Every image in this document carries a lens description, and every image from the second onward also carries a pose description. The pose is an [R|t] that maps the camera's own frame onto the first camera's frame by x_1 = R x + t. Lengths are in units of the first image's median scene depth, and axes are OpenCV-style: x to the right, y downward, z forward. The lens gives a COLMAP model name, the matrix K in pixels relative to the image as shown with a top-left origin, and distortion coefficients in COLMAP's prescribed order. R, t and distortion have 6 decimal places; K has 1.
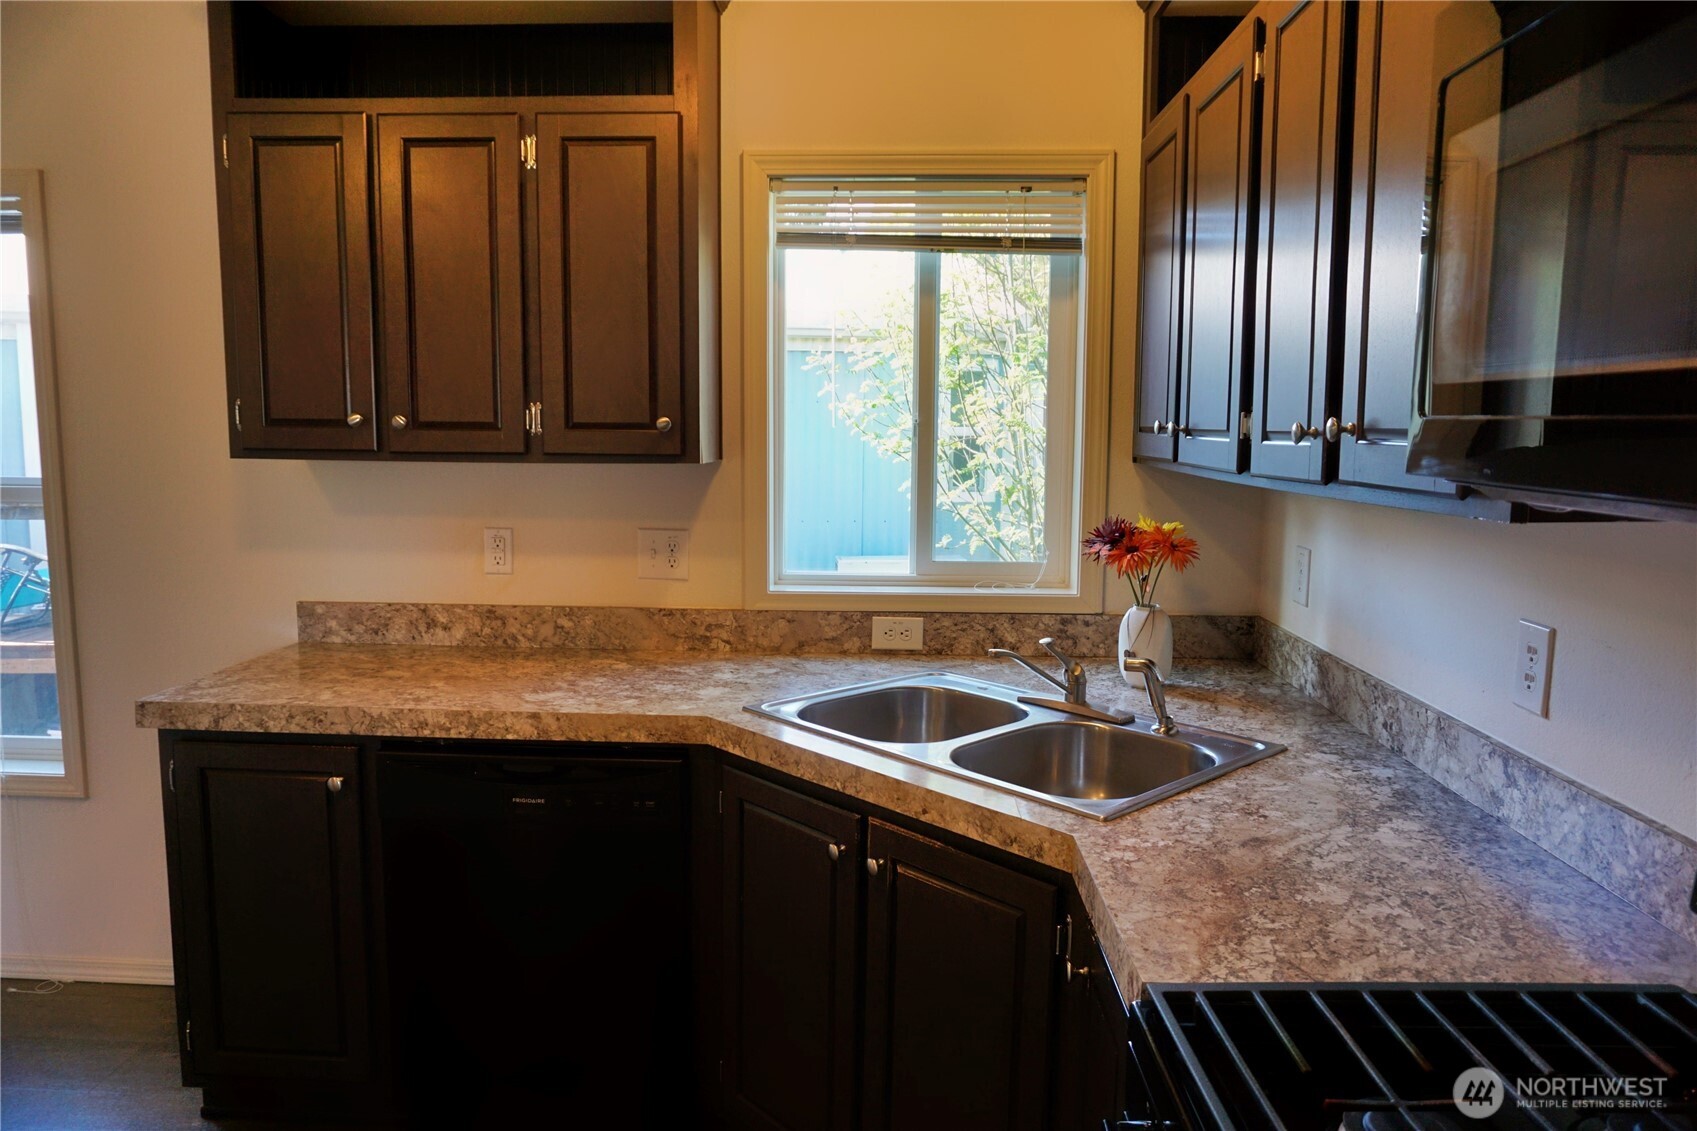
lens RADIAL K [[1151.6, 0, 817.0], [0, 1151.6, 577.4], [0, 0, 1]] dist [-0.122372, 0.124405]
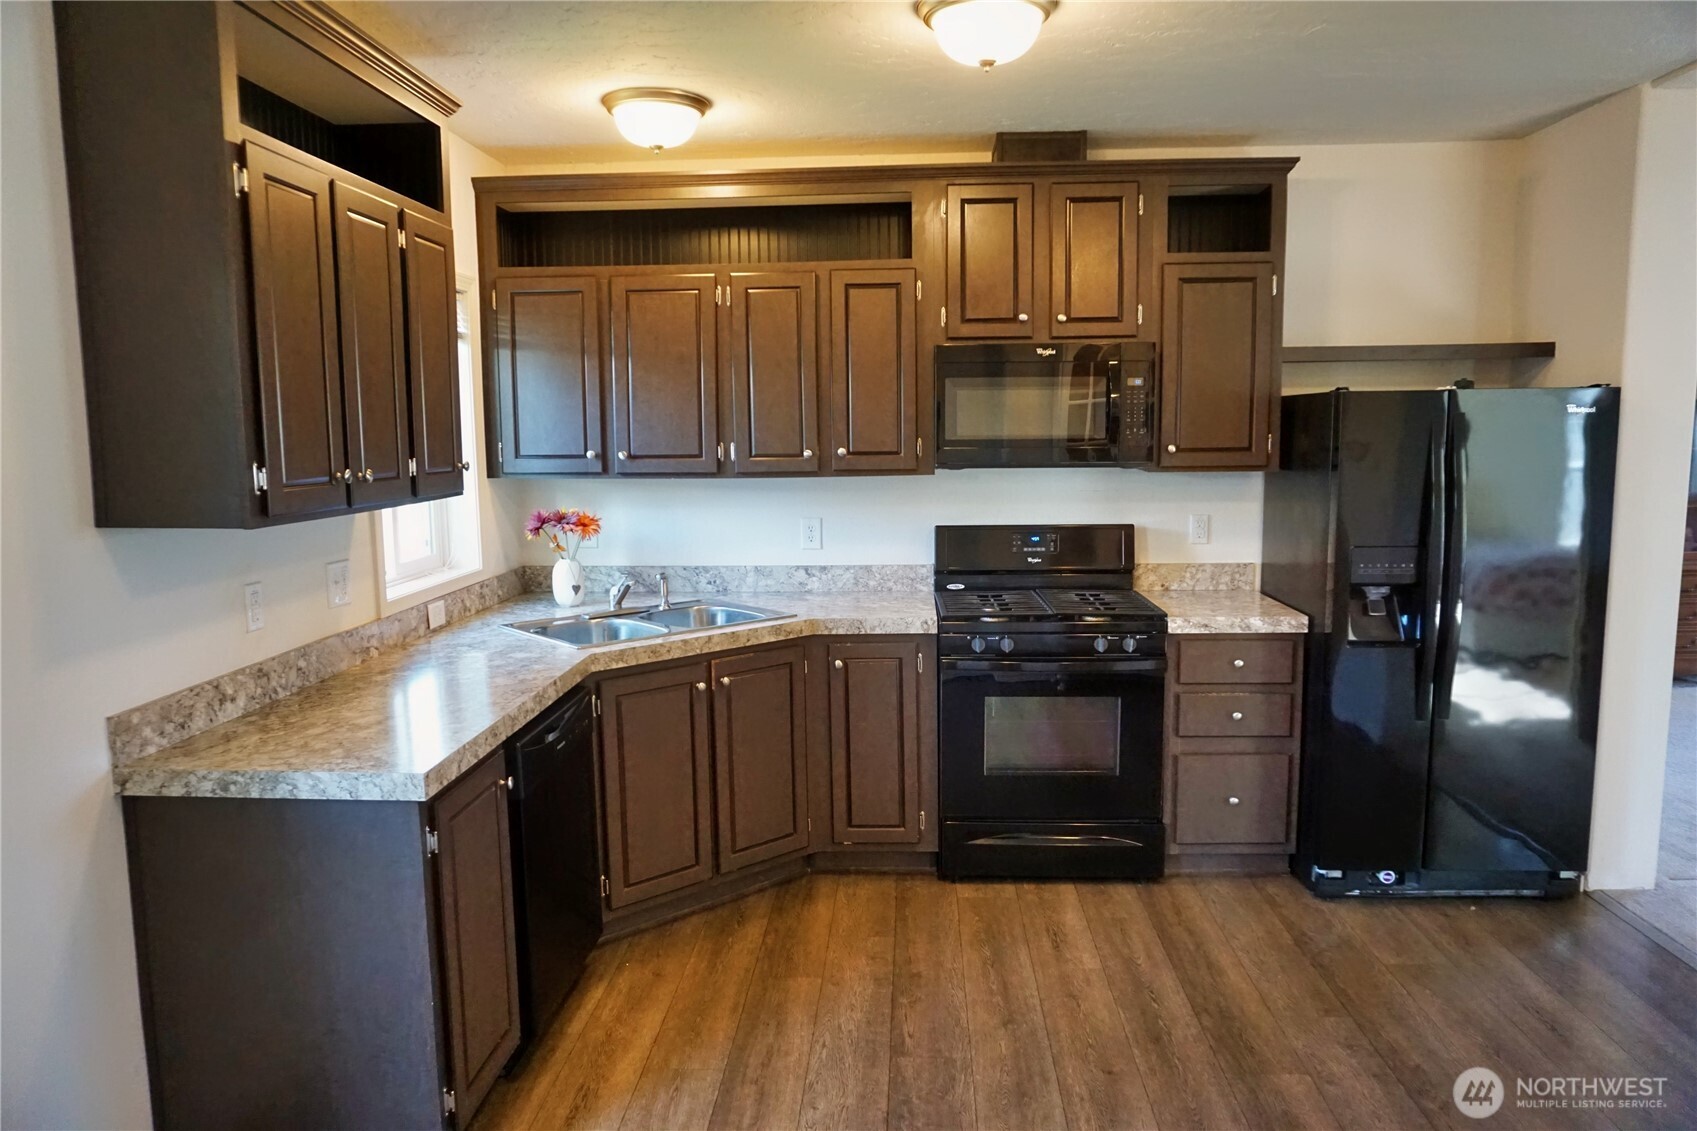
lens RADIAL K [[1151.6, 0, 817.0], [0, 1151.6, 577.4], [0, 0, 1]] dist [-0.122372, 0.124405]
pose [[0.035177, -0.141215, 0.989354, -1.197993], [0.155258, 0.978719, 0.134176, -0.101026], [-0.987247, 0.148885, 0.056353, 0.468782]]
